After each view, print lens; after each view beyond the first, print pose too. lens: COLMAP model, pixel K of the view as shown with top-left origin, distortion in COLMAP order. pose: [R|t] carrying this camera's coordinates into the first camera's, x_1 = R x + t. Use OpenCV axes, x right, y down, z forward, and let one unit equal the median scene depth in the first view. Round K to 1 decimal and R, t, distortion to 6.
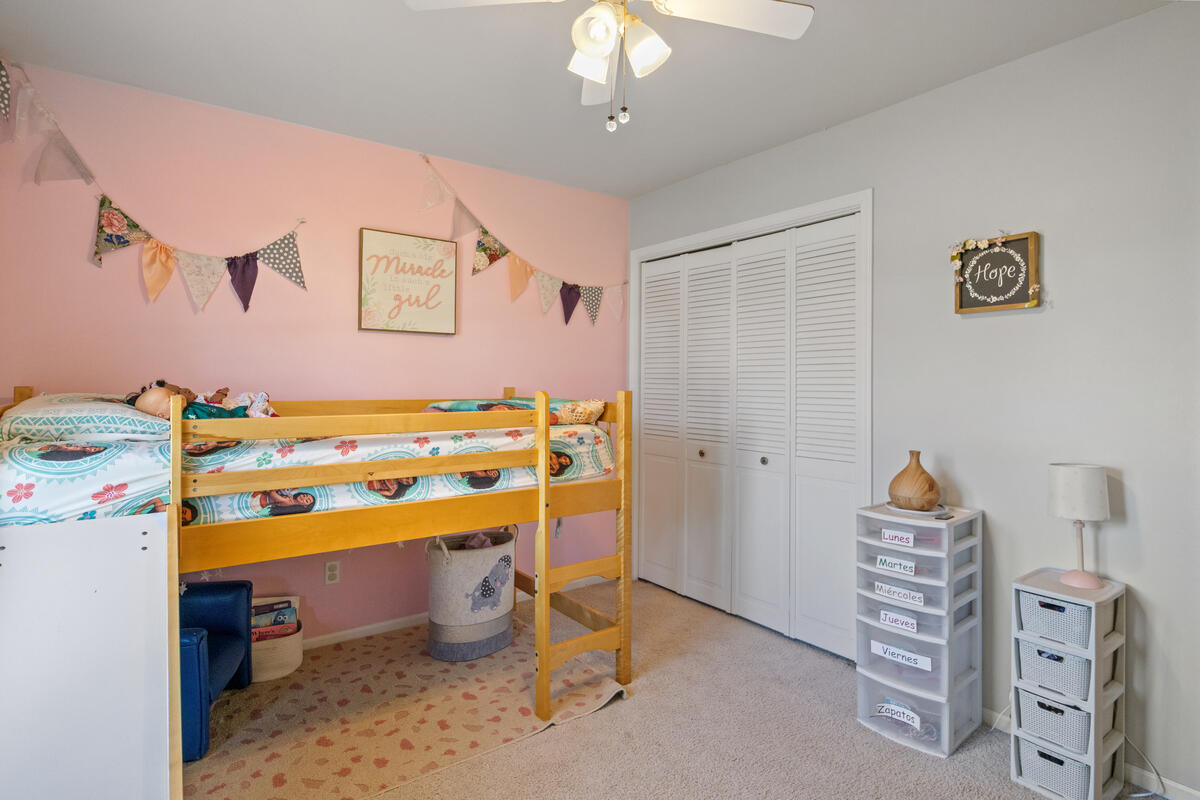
lens RADIAL K [[616.8, 0, 600.5], [0, 616.8, 373.4], [0, 0, 1]] dist [-0.005204, 0.000716]
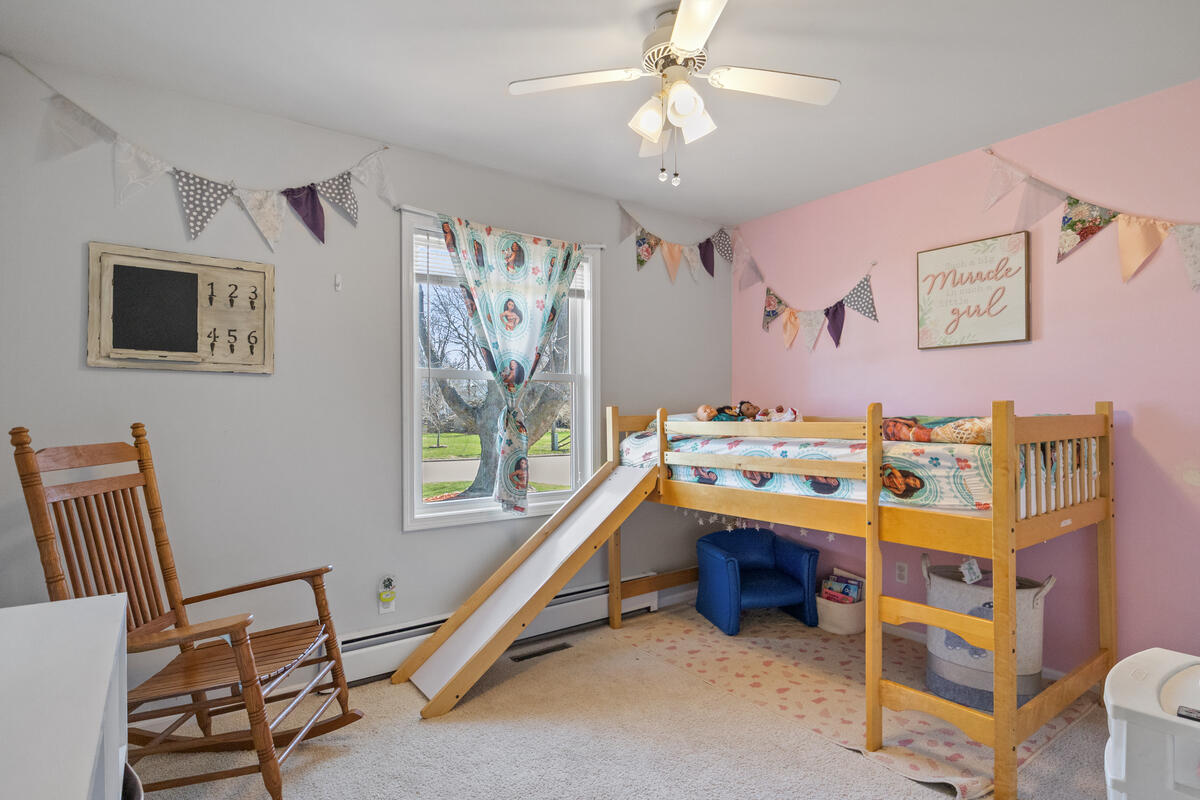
lens RADIAL K [[616.8, 0, 600.3], [0, 616.8, 406.8], [0, 0, 1]] dist [-0.005204, 0.000716]
pose [[0.004574, -0.016103, -0.999860, 0.798358], [0.017942, 0.999711, -0.016019, 0.040514], [0.999829, -0.017866, 0.004862, 0.547807]]
